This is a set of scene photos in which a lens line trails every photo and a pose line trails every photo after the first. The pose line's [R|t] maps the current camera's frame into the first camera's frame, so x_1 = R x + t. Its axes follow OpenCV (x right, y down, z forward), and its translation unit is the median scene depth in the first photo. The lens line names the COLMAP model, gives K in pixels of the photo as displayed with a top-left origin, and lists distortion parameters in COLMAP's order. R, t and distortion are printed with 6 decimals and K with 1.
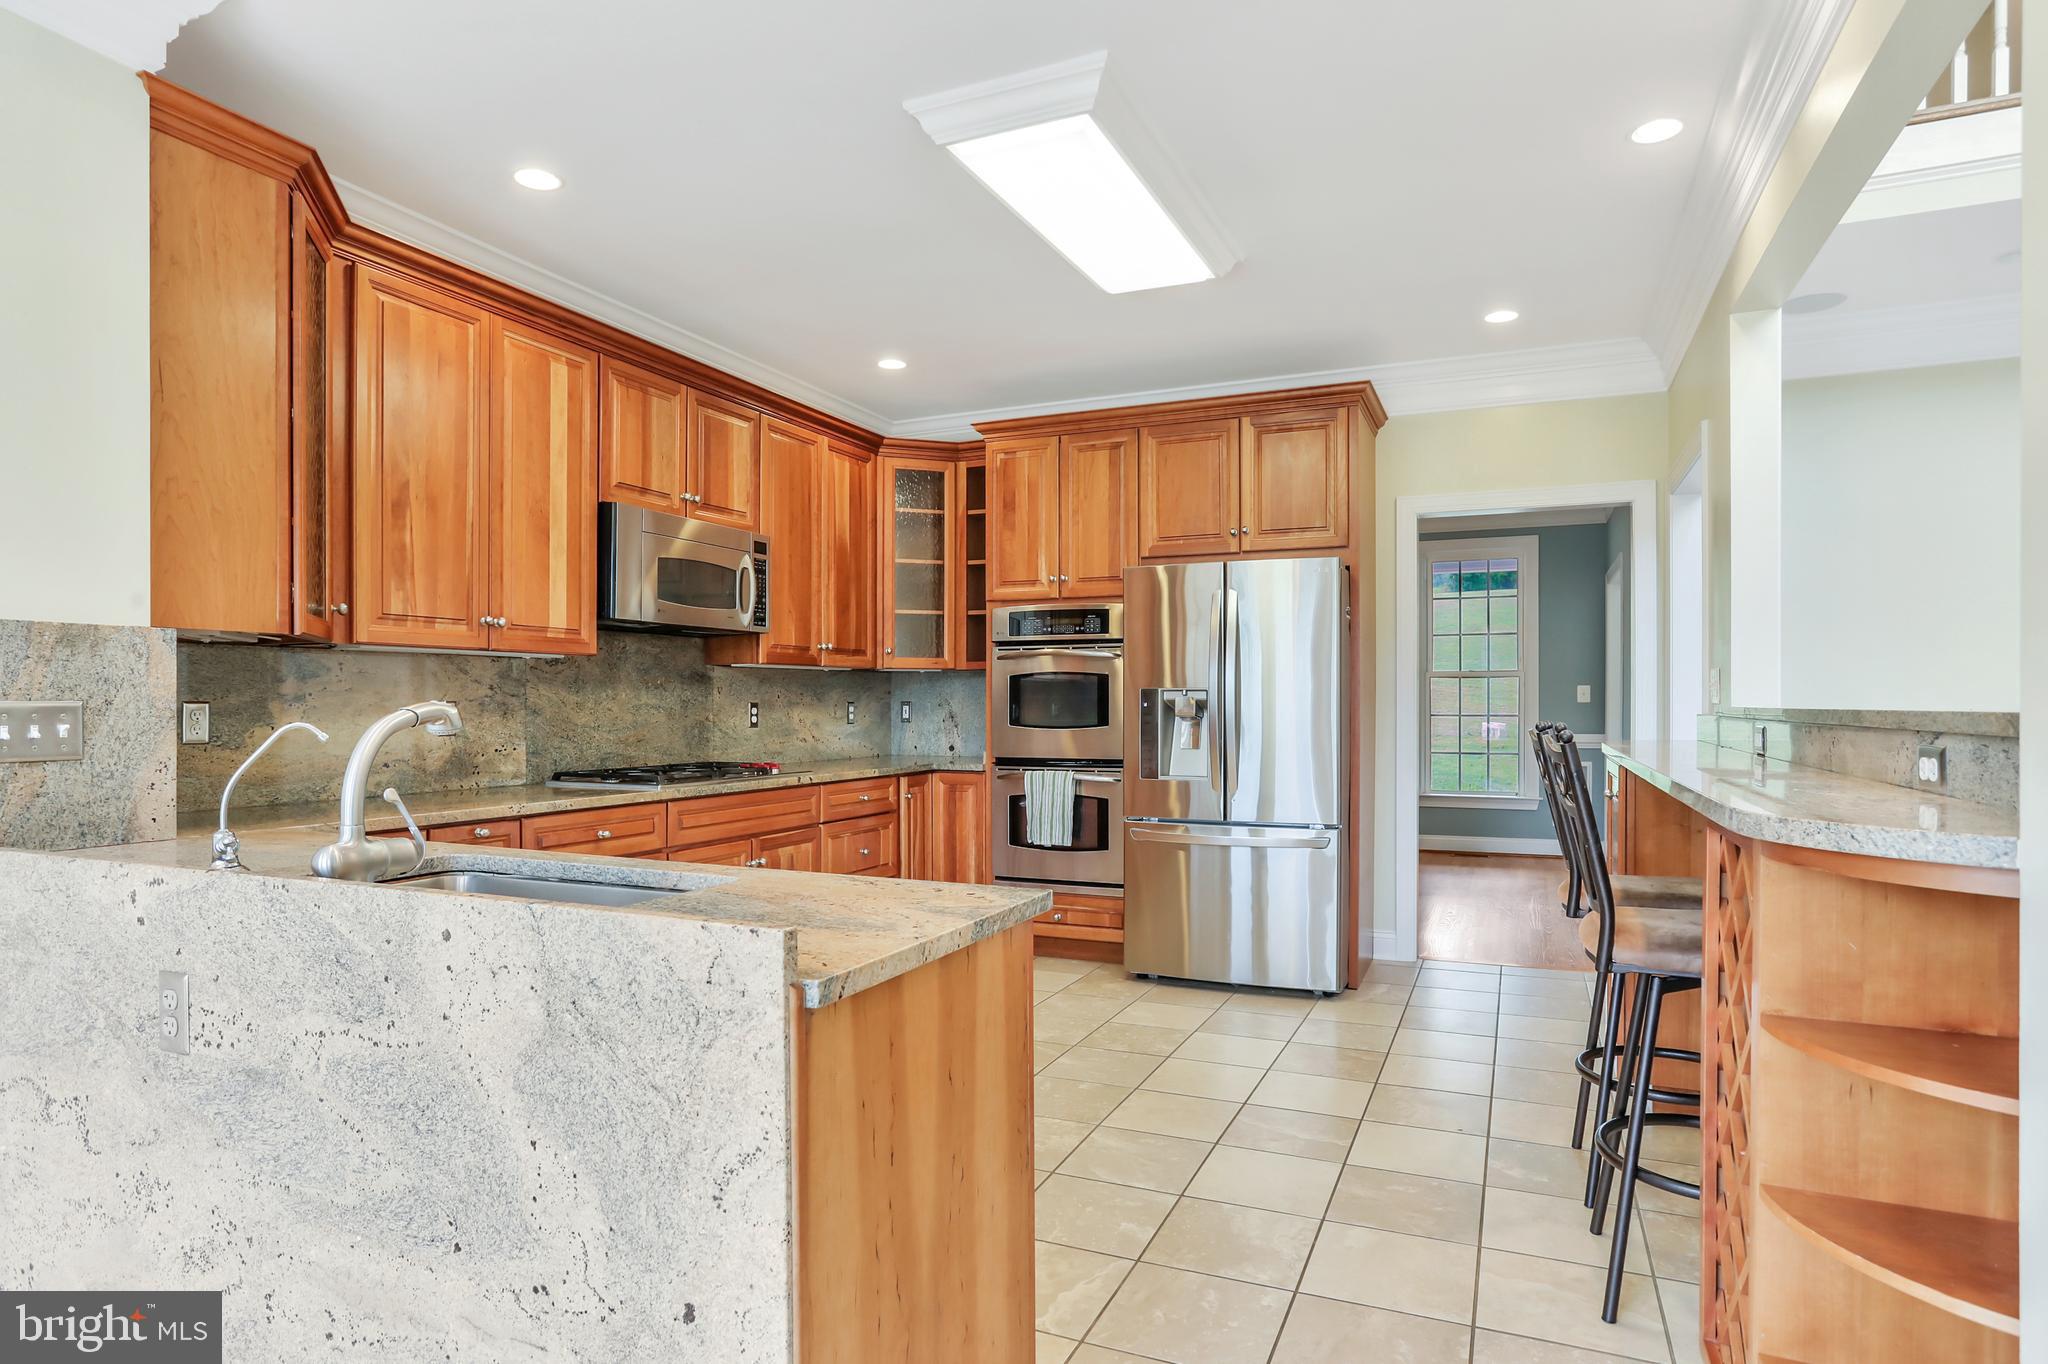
lens RADIAL K [[1128.2, 0, 1026.8], [0, 1128.2, 712.5], [0, 0, 1]] dist [-0.054698, 0.034852]
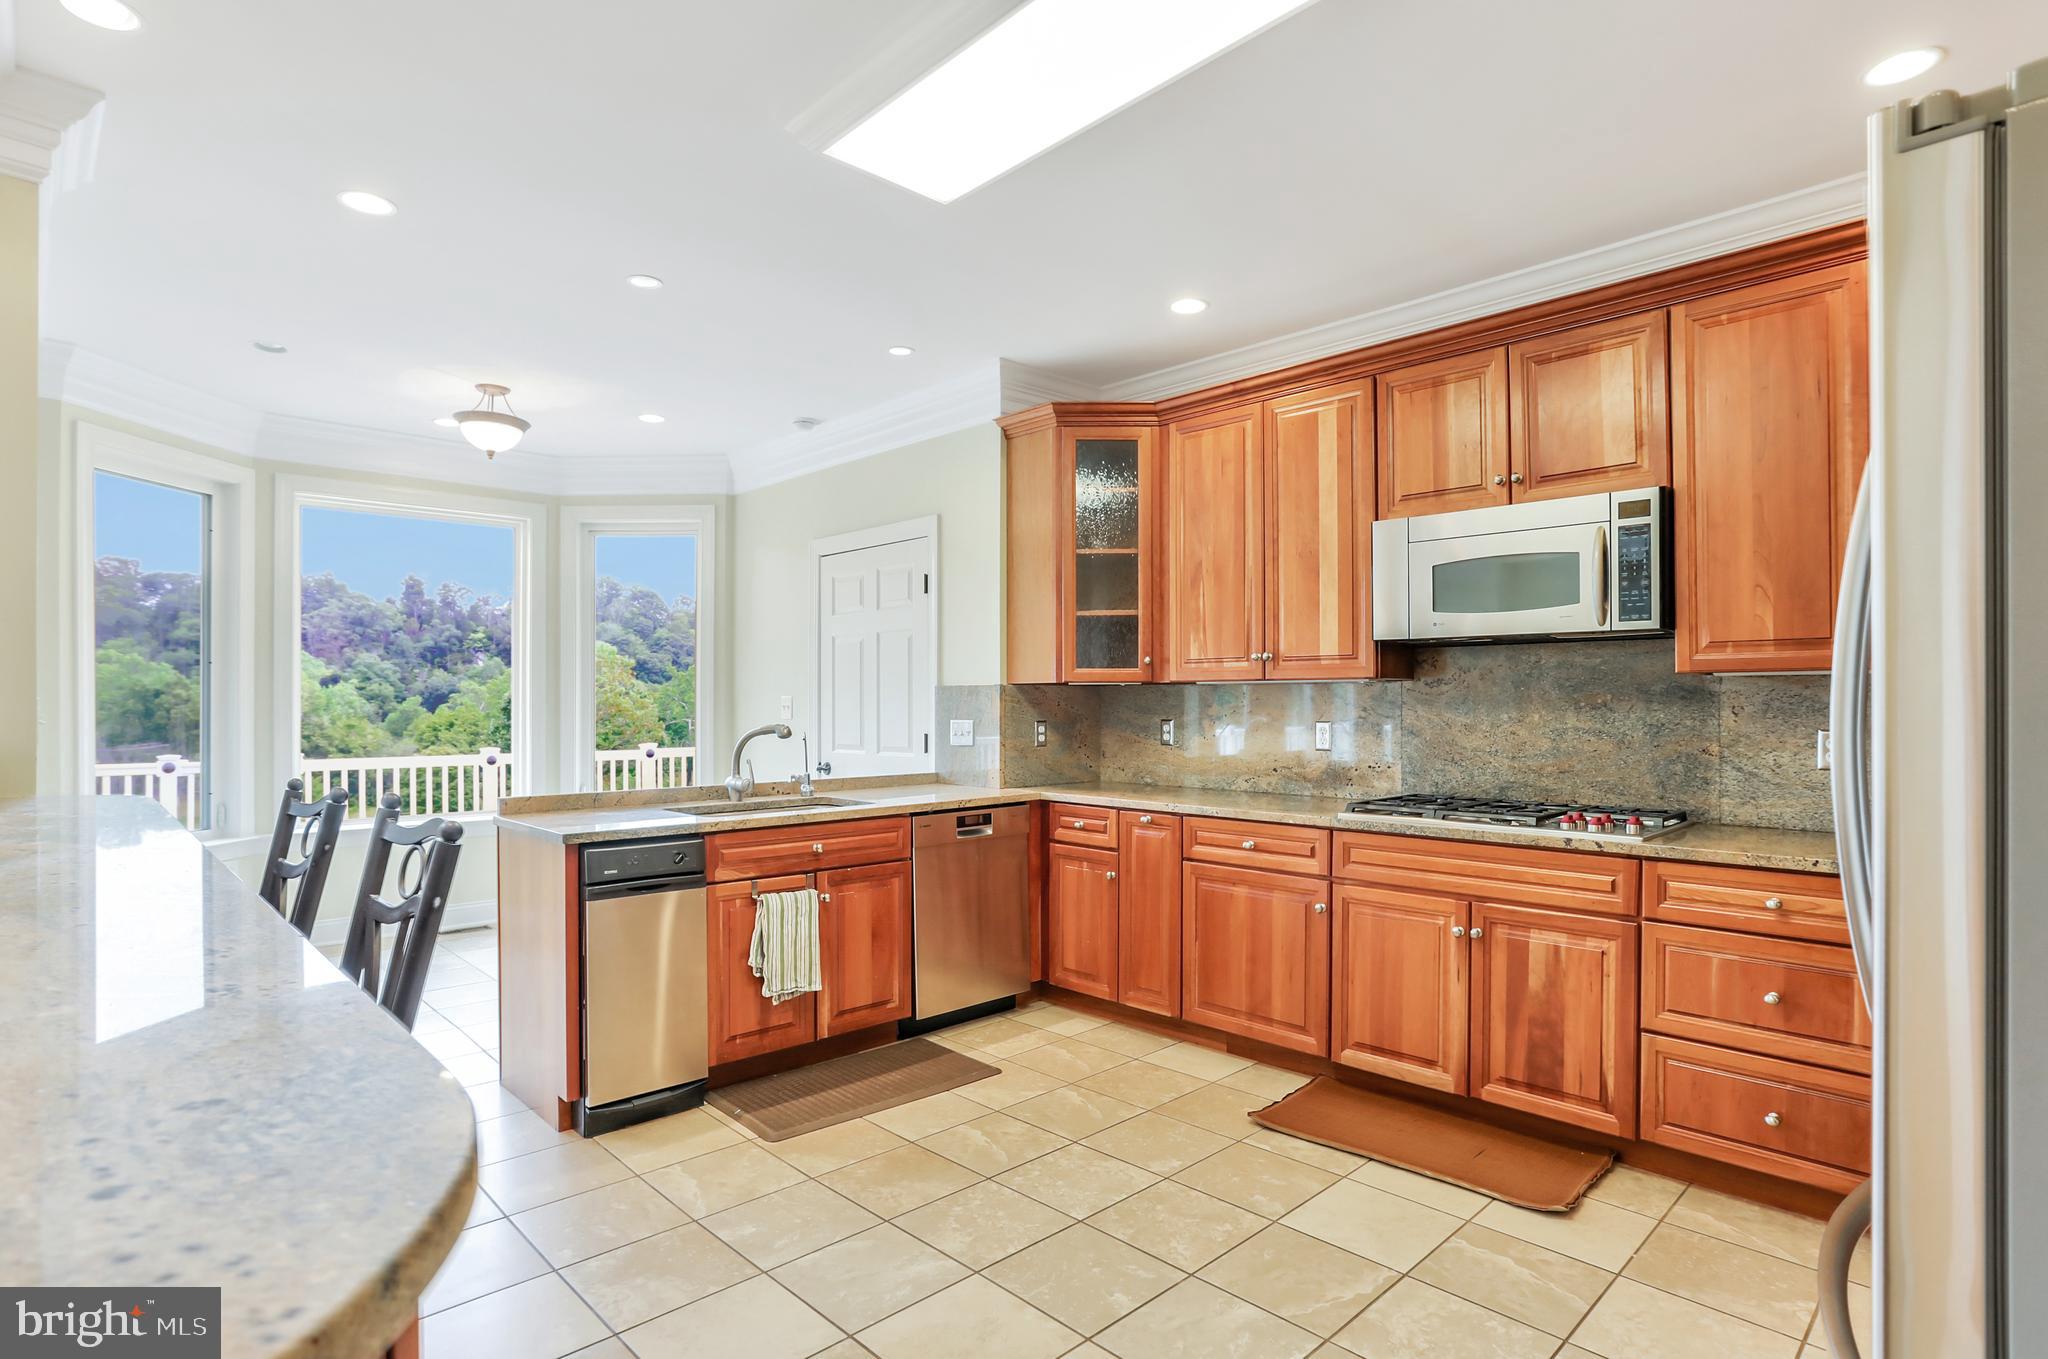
lens RADIAL K [[1035.7, 0, 1031.5], [0, 1035.7, 700.7], [0, 0, 1]] dist [-0.066609, 0.035842]
pose [[-0.373184, 0.001160, -0.927757, 0.681314], [-0.006146, 0.999974, 0.003723, -0.037882], [0.927737, 0.007091, -0.373167, 1.237371]]
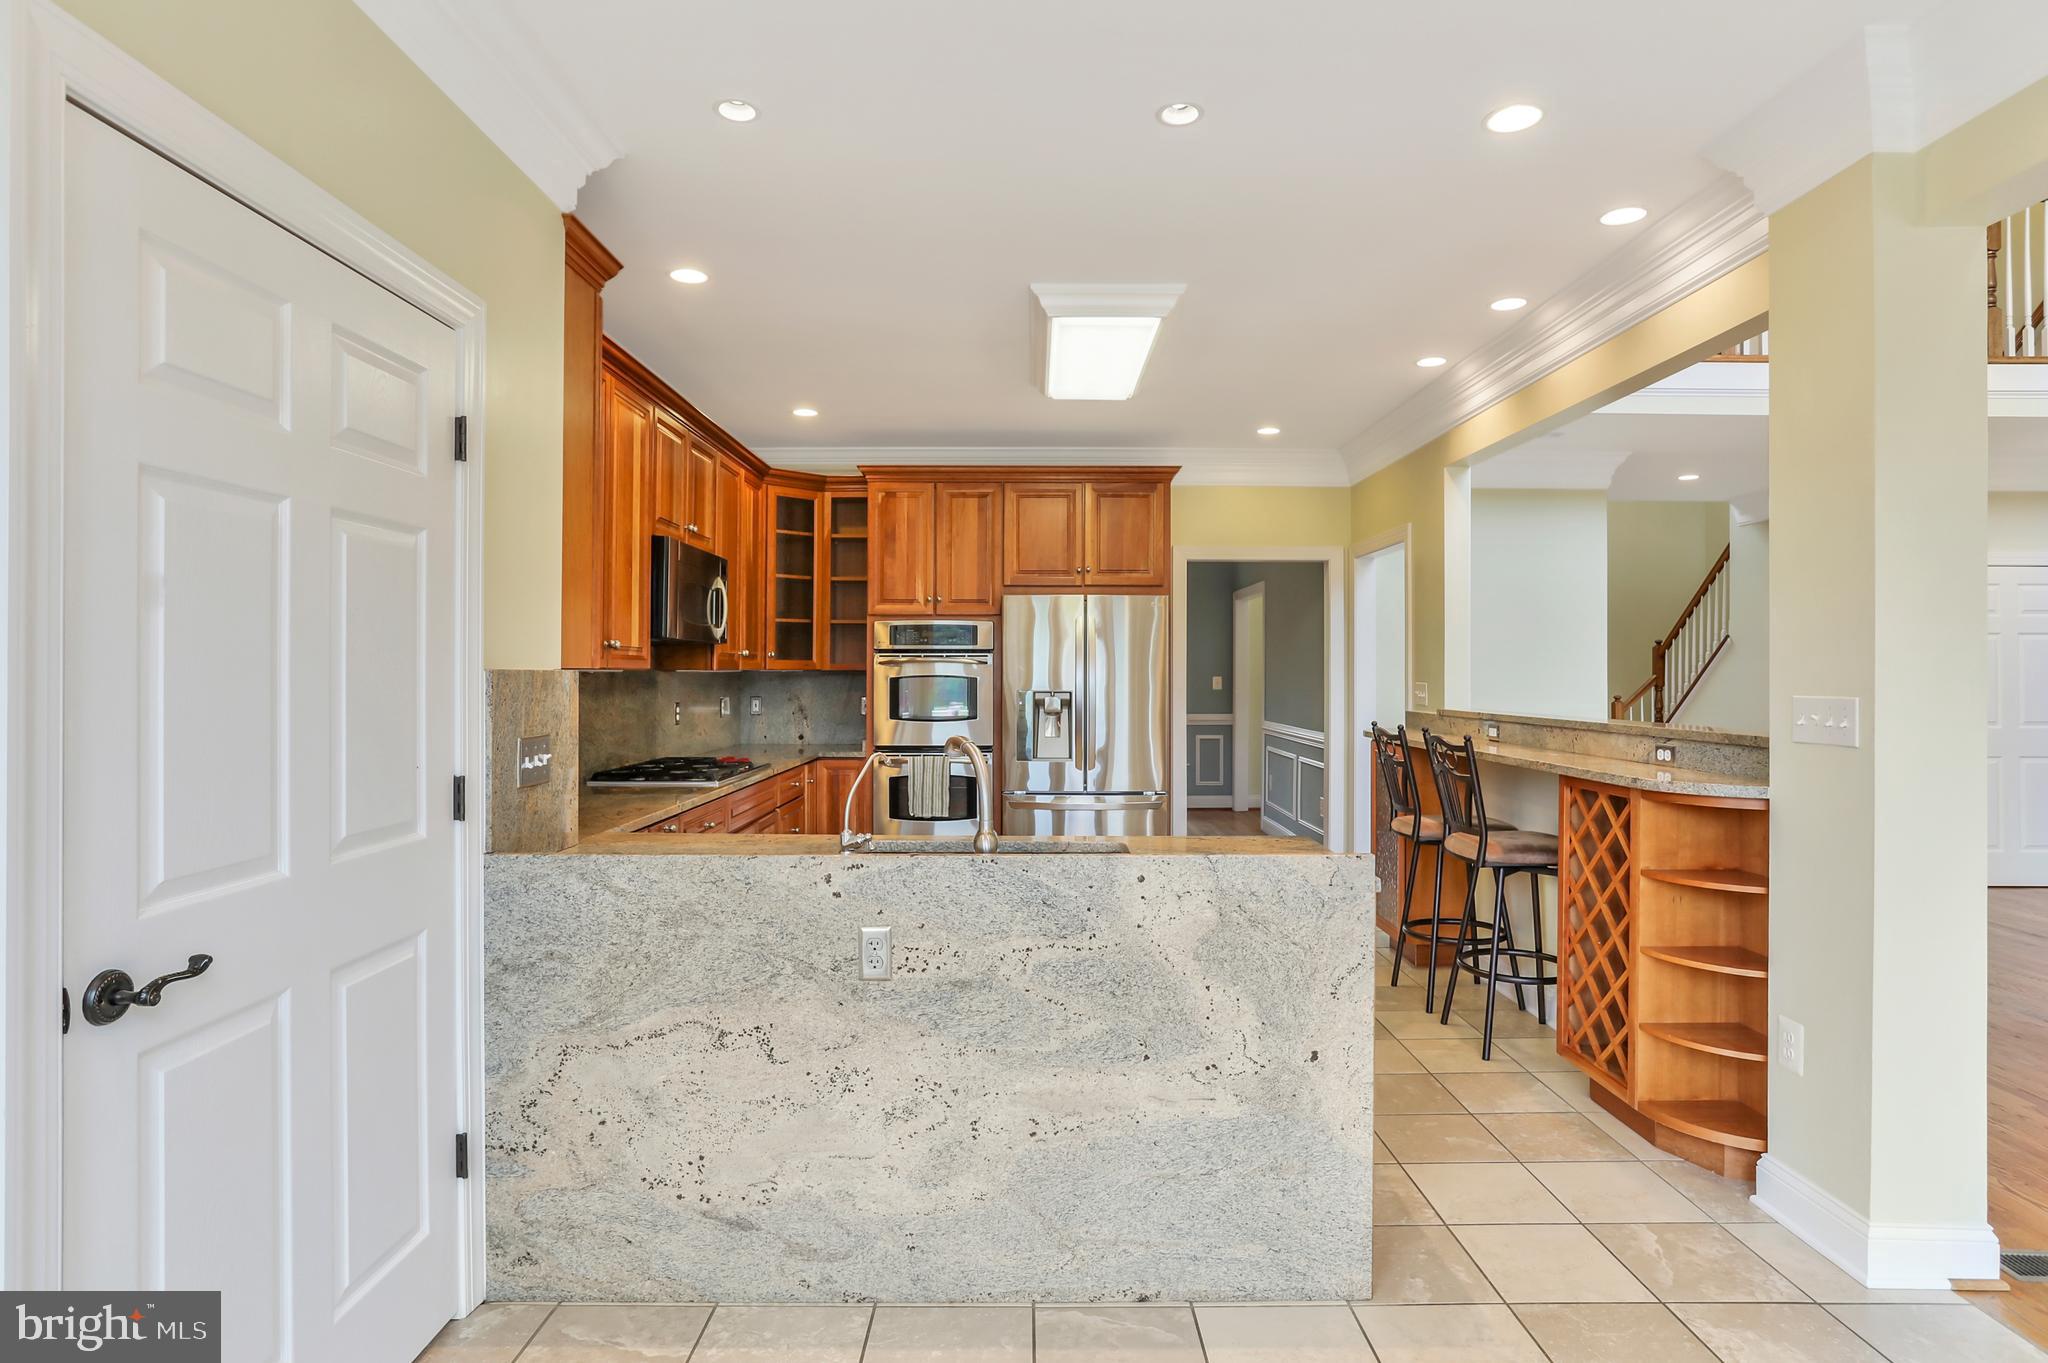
lens RADIAL K [[1098.0, 0, 1024.0], [0, 1098.0, 681.5], [0, 0, 1]] dist [-0.039762, 0.000769]
pose [[0.913421, -0.000452, 0.407016, -0.574472], [0.000742, 1.000000, -0.000555, -0.044642], [-0.407016, 0.000809, 0.913421, -0.203991]]
